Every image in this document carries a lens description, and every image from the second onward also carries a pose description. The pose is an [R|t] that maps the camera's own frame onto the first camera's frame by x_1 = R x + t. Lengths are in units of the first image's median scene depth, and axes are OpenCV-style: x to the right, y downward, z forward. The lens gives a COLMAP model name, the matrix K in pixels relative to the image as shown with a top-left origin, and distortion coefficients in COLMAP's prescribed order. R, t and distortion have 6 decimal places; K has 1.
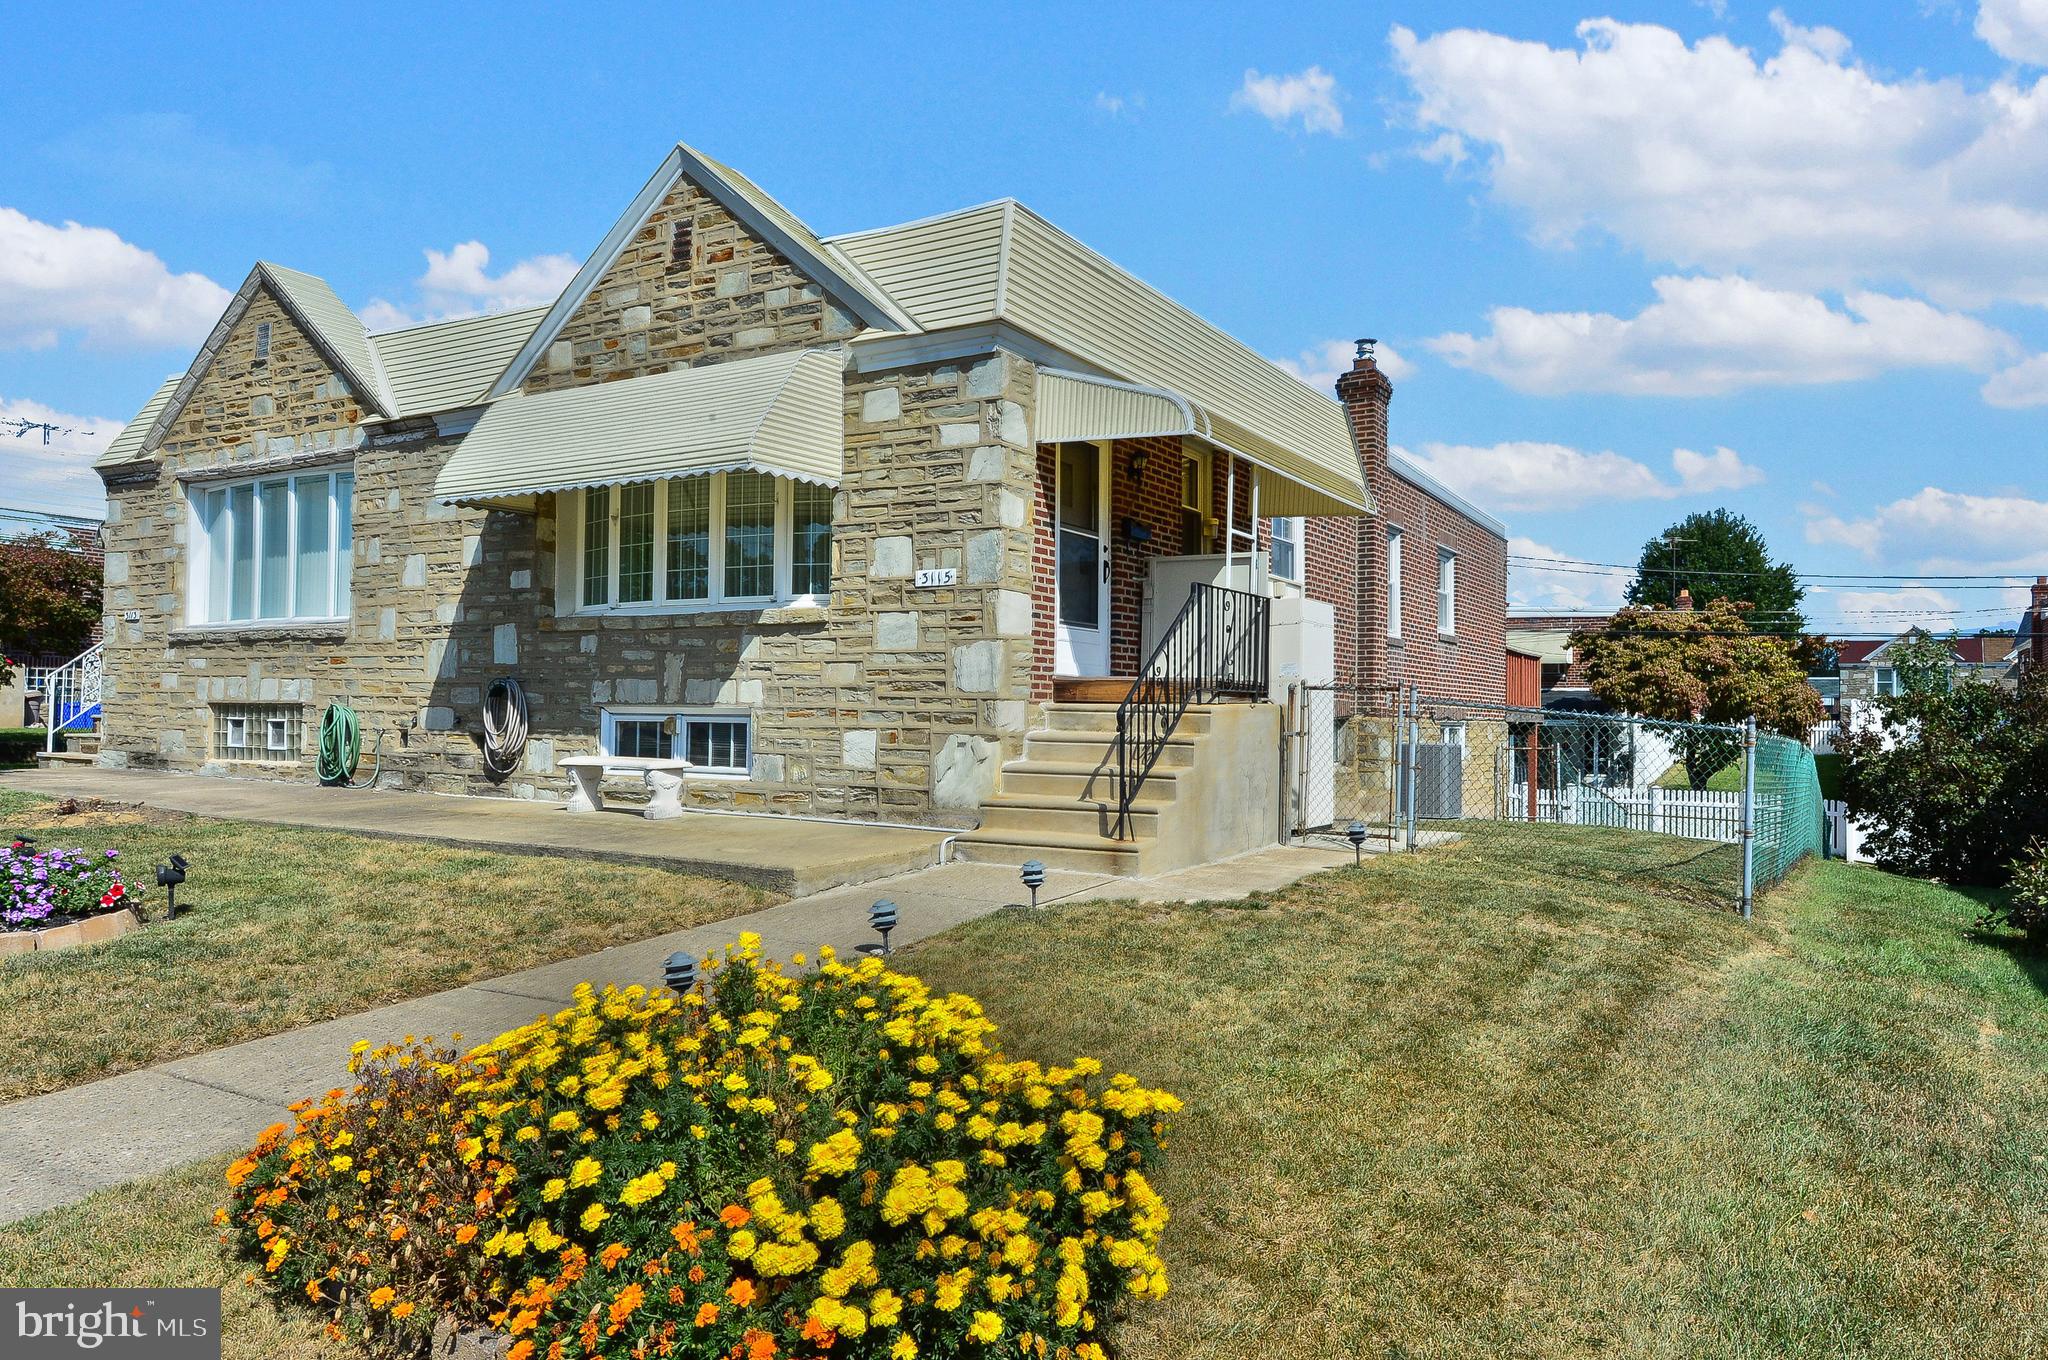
lens RADIAL K [[1395.8, 0, 1024.0], [0, 1395.8, 680.0], [0, 0, 1]] dist [-0.028273, -0.000601]
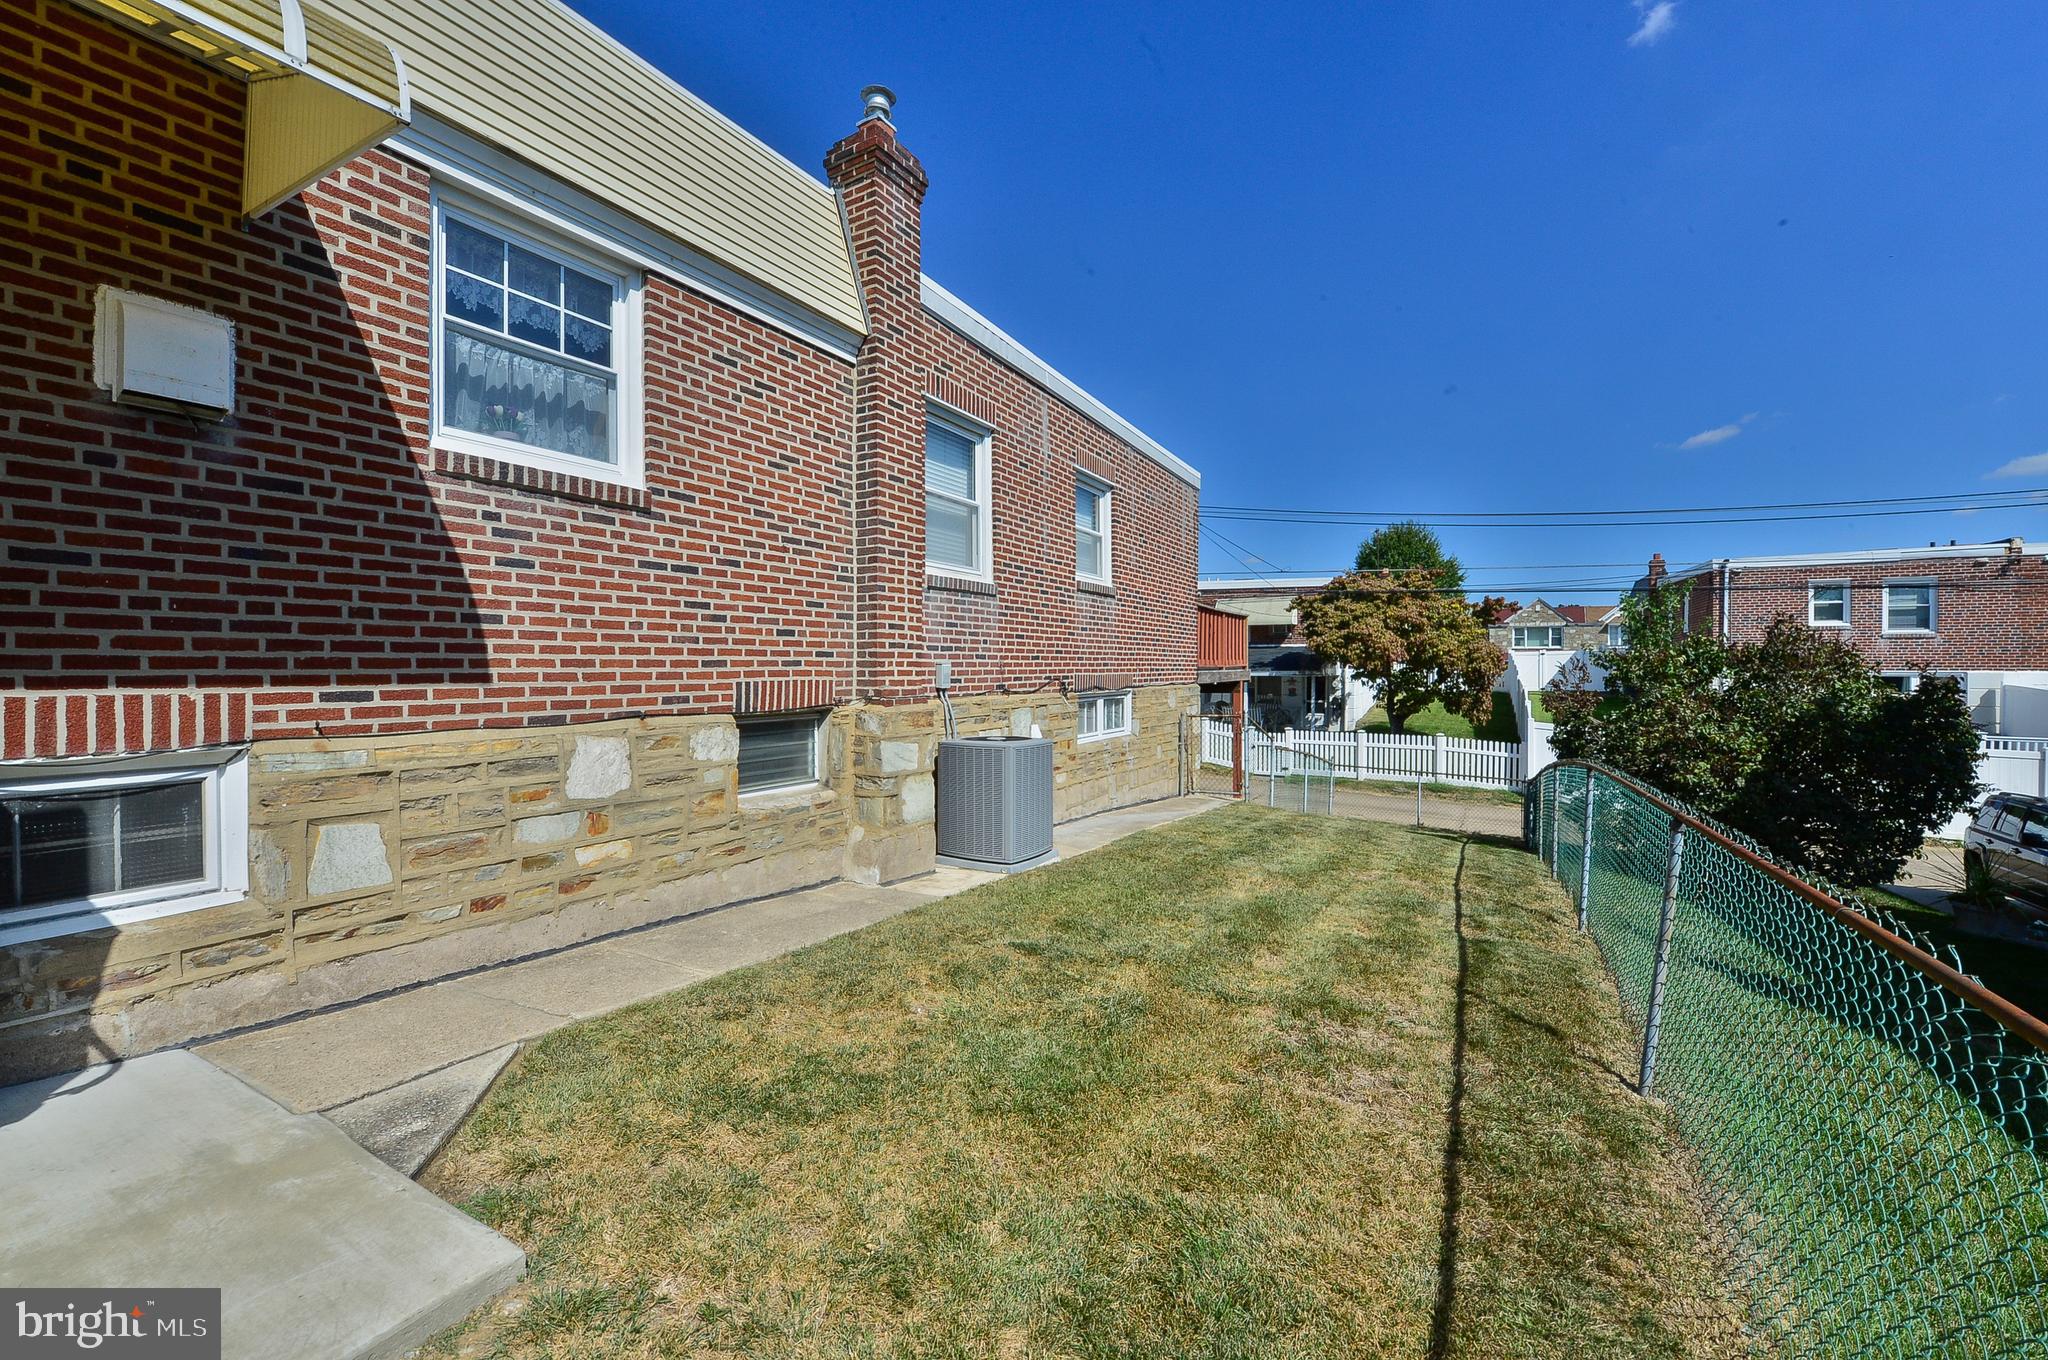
lens RADIAL K [[877.8, 0, 1024.0], [0, 877.8, 680.0], [0, 0, 1]] dist [-0.033169, 0.000078]
pose [[0.998582, -0.013901, 0.051387, 0.136422], [0.011593, 0.998922, 0.044940, -0.000336], [-0.051956, -0.044281, 0.997667, 0.286390]]
